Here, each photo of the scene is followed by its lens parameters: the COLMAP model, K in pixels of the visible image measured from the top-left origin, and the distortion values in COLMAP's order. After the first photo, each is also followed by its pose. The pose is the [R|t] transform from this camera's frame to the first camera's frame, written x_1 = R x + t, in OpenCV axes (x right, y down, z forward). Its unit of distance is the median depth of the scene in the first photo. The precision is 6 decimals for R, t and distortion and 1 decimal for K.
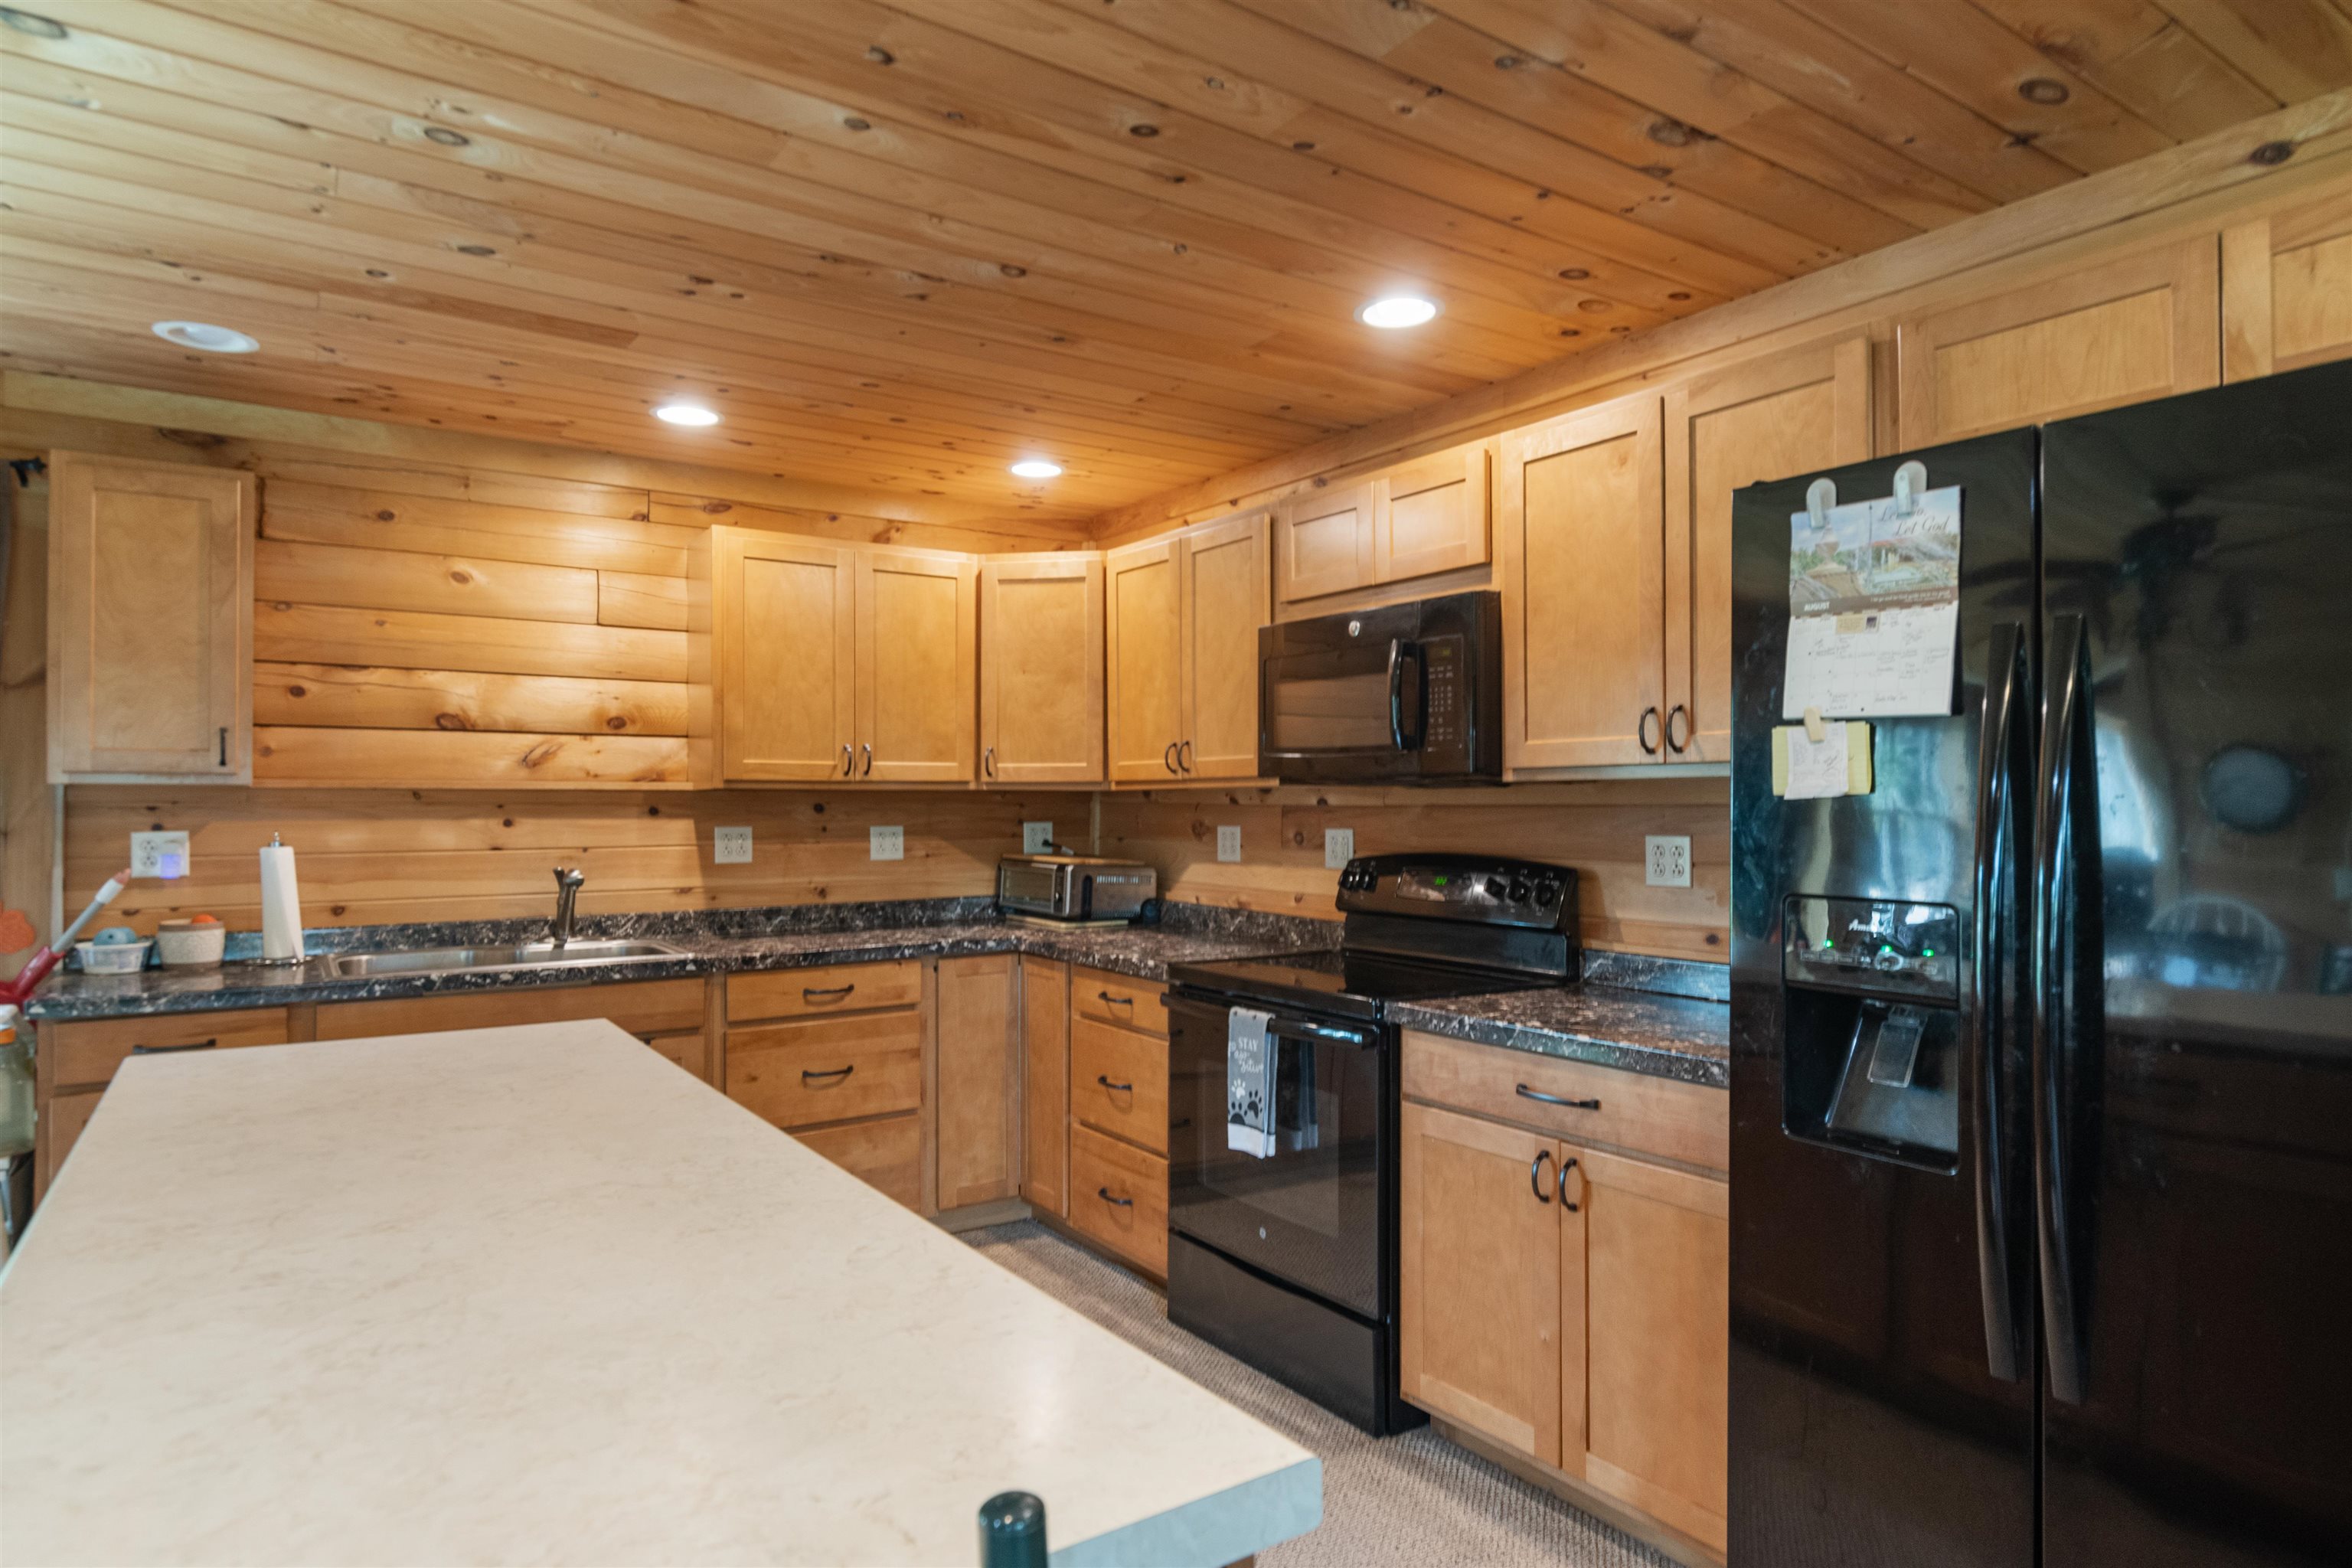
lens RADIAL K [[1333.1, 0, 1176.0], [0, 1333.1, 784.0], [0, 0, 1]] dist [-0.002973, -0.000583]
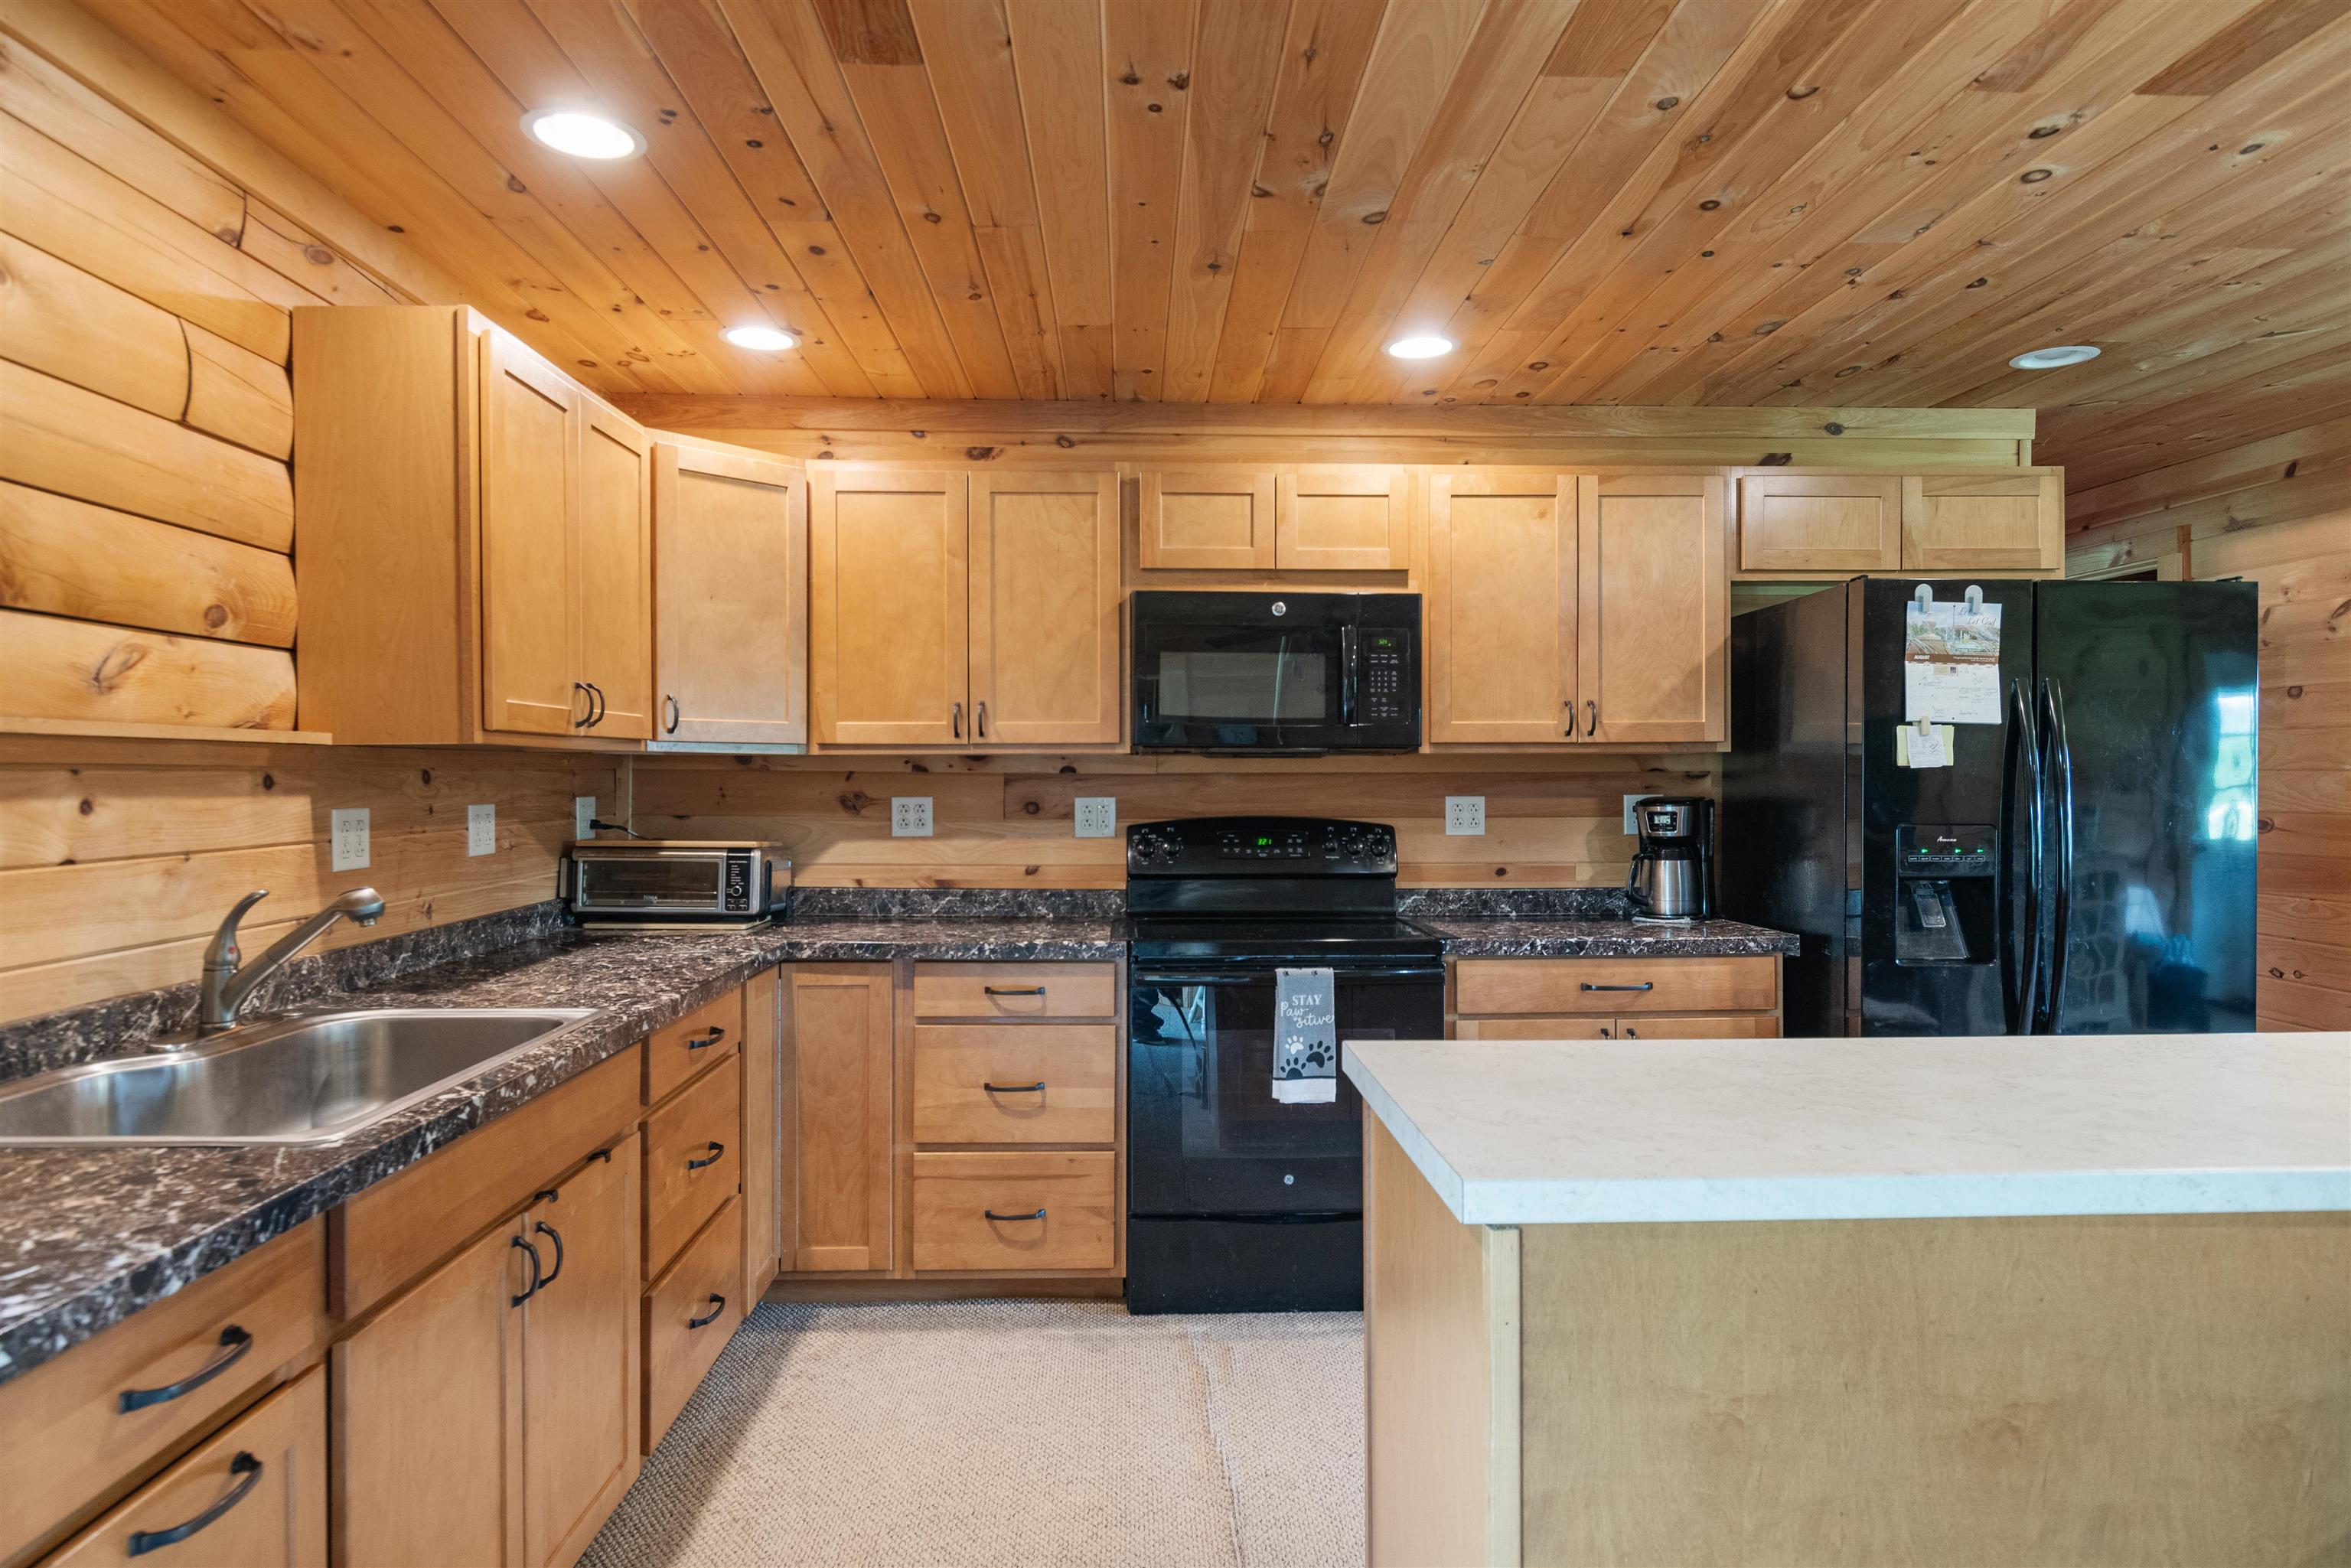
lens RADIAL K [[1375.6, 0, 1175.5], [0, 1375.6, 784.0], [0, 0, 1]] dist [-0.002989, -0.001318]
pose [[0.528755, -0.004365, 0.848763, -0.894946], [-0.012474, 0.999839, 0.012912, 0.012038], [-0.848683, -0.017415, 0.528615, 0.504579]]
